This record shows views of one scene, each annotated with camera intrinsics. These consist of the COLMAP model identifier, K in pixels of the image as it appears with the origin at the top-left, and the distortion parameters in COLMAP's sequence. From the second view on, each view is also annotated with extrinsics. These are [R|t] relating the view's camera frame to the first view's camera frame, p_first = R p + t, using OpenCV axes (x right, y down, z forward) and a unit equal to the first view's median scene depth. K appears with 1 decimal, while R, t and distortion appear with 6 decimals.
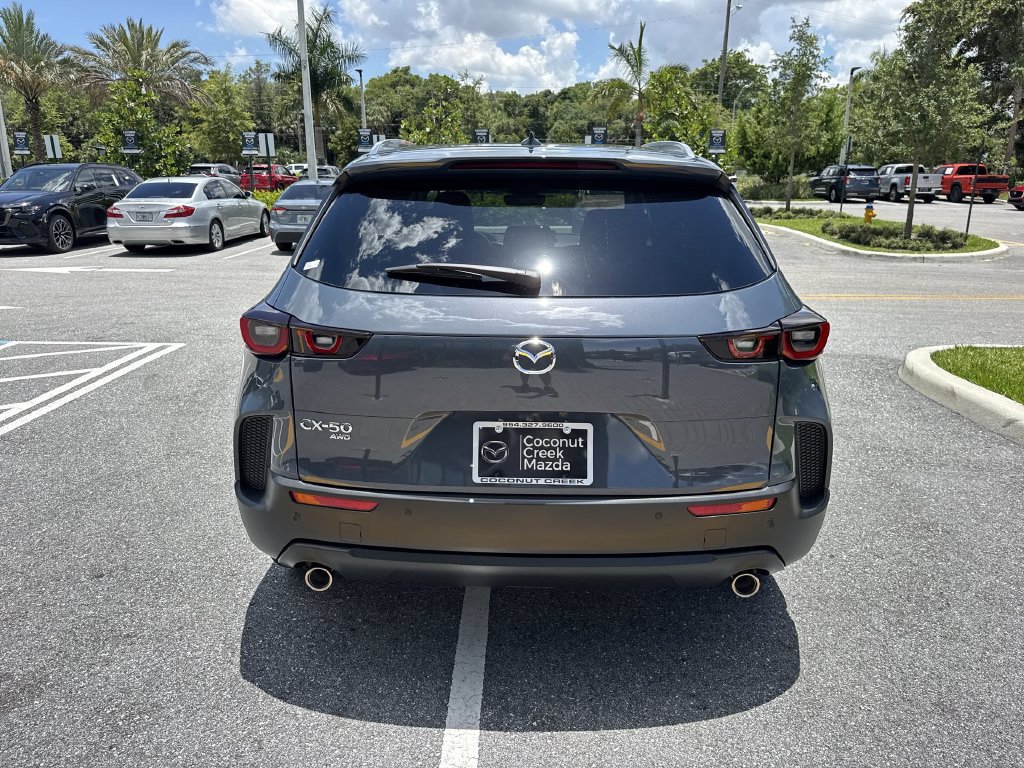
lens RADIAL K [[721.0, 0, 507.2], [0, 721.0, 384.3], [0, 0, 1]] dist [0.037169, -0.053168]
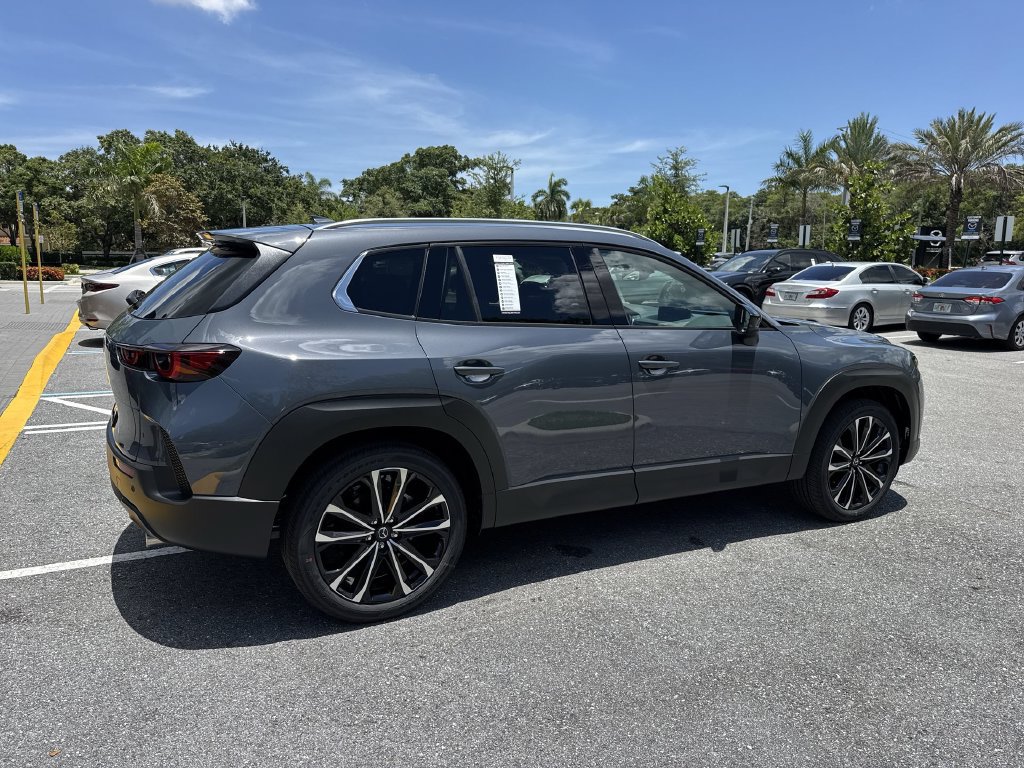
lens RADIAL K [[721.0, 0, 510.0], [0, 721.0, 384.8], [0, 0, 1]] dist [0.037169, -0.053168]
pose [[0.484597, 0.155220, -0.860856, 0.186008], [-0.252341, 0.967098, 0.032327, -0.022226], [0.837550, 0.201563, 0.507821, 0.085813]]
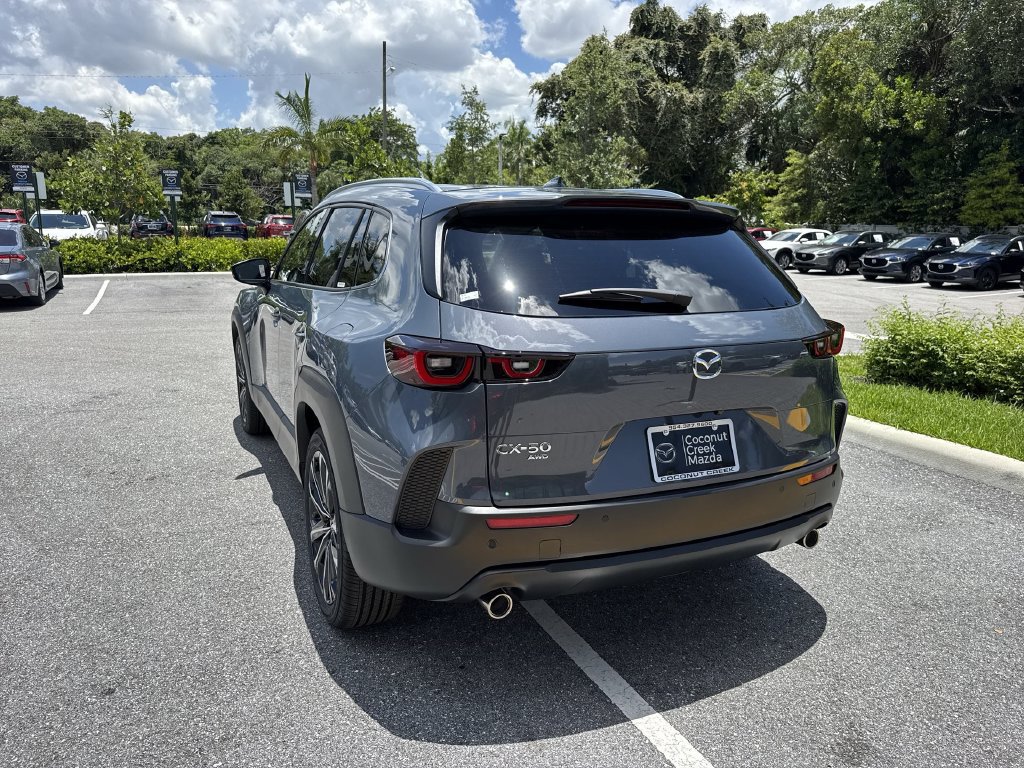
lens RADIAL K [[721.0, 0, 503.2], [0, 721.0, 385.3], [0, 0, 1]] dist [0.037169, -0.053168]
pose [[0.901028, -0.081468, 0.426042, -0.068994], [0.107792, 0.993447, -0.038000, 0.000429], [-0.420154, 0.080163, 0.903905, 0.007736]]
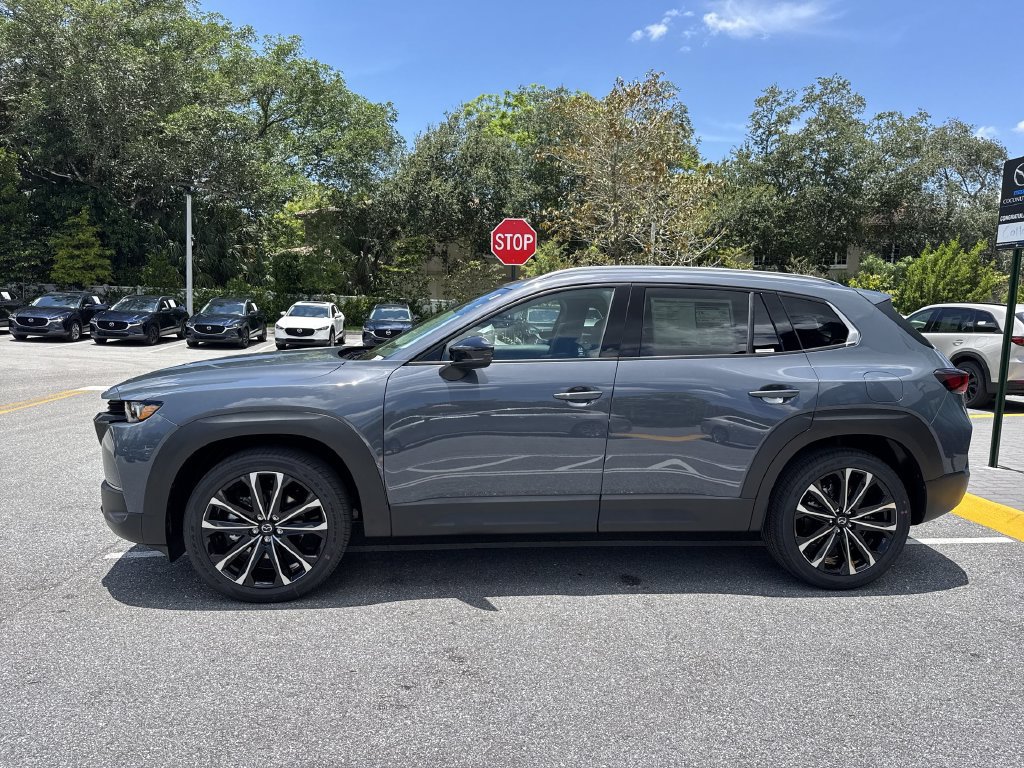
lens RADIAL K [[721.0, 0, 515.4], [0, 721.0, 391.9], [0, 0, 1]] dist [0.037169, -0.053168]
pose [[-0.134510, -0.115720, 0.984132, -0.213634], [0.236061, 0.960822, 0.145244, -0.062429], [-0.962384, 0.251852, -0.101923, 0.240229]]
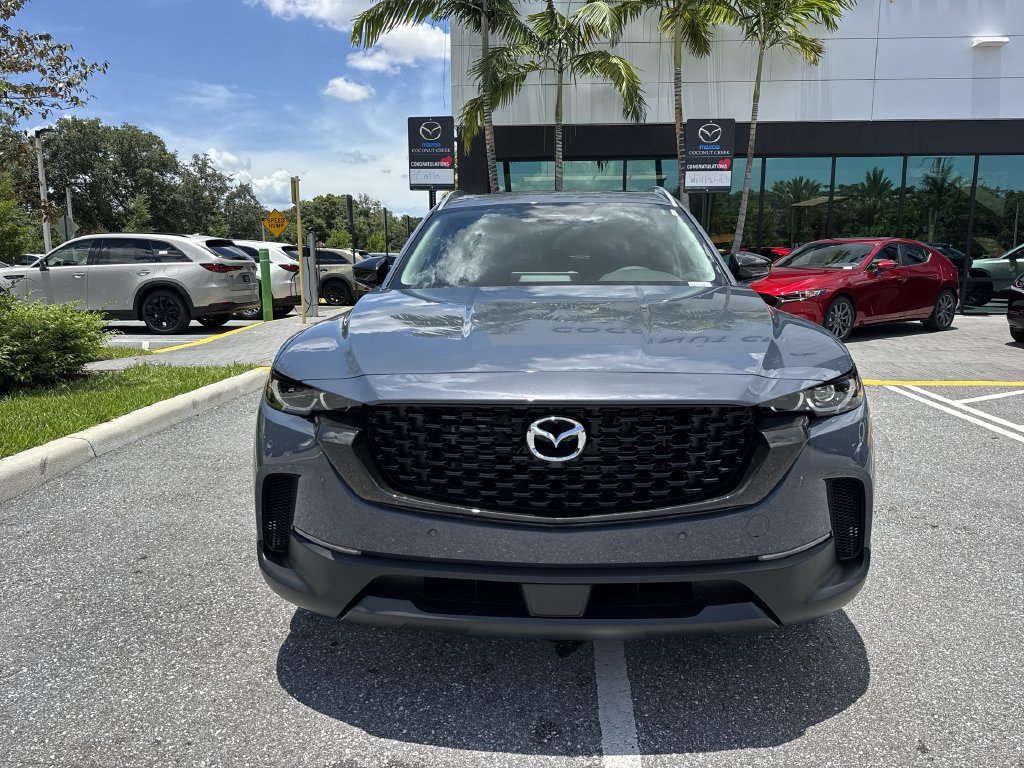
lens RADIAL K [[721.0, 0, 513.8], [0, 721.0, 383.4], [0, 0, 1]] dist [0.037169, -0.053168]
pose [[-0.999587, -0.002329, 0.028645, 0.011167], [0.009952, 0.906995, 0.421024, -0.097788], [-0.026961, 0.421136, -0.906597, 0.403353]]
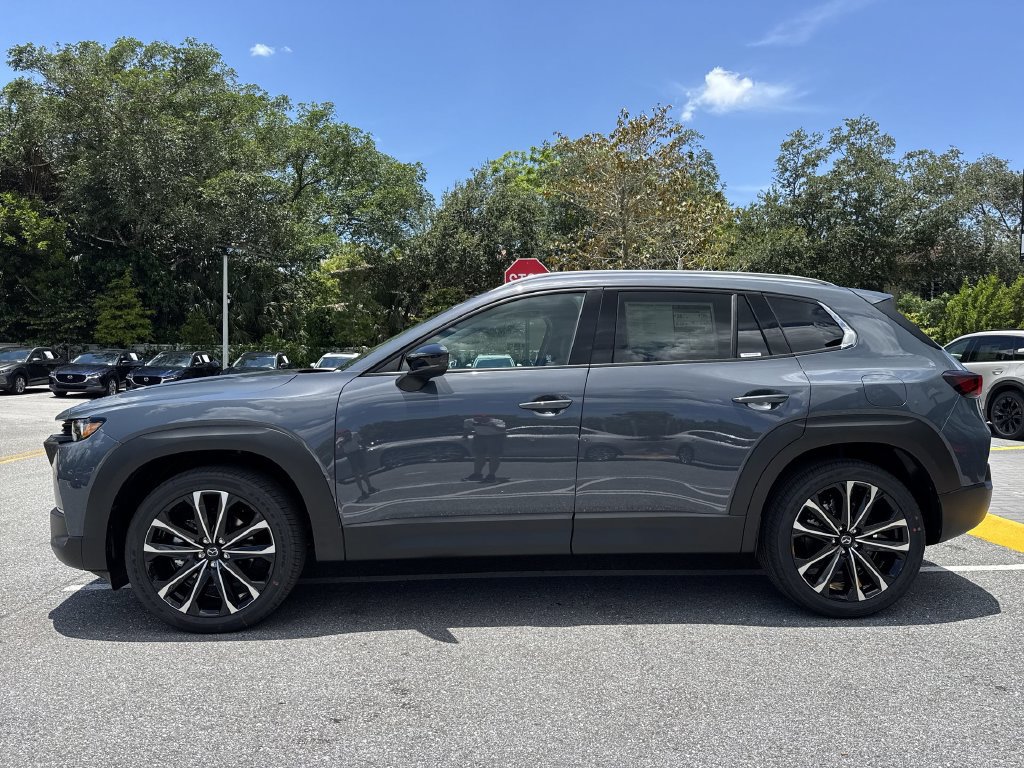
lens RADIAL K [[721.0, 0, 511.1], [0, 721.0, 391.6], [0, 0, 1]] dist [0.037169, -0.053168]
pose [[-0.079534, -0.041345, 0.995974, -0.204621], [0.262237, 0.963079, 0.060920, -0.047043], [-0.961720, 0.266027, -0.065755, 0.224928]]
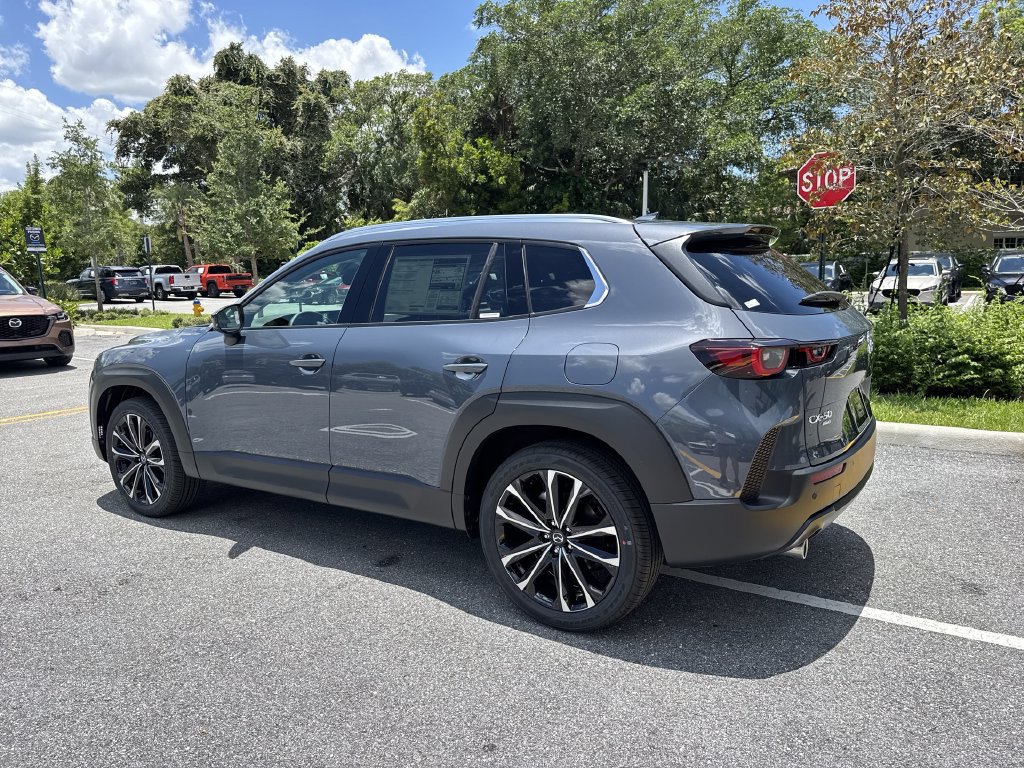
lens RADIAL K [[721.0, 0, 505.3], [0, 721.0, 391.7], [0, 0, 1]] dist [0.037169, -0.053168]
pose [[0.540390, -0.151457, 0.827671, -0.161077], [0.254391, 0.967040, 0.010868, -0.014366], [-0.802037, 0.204679, 0.561108, 0.069176]]
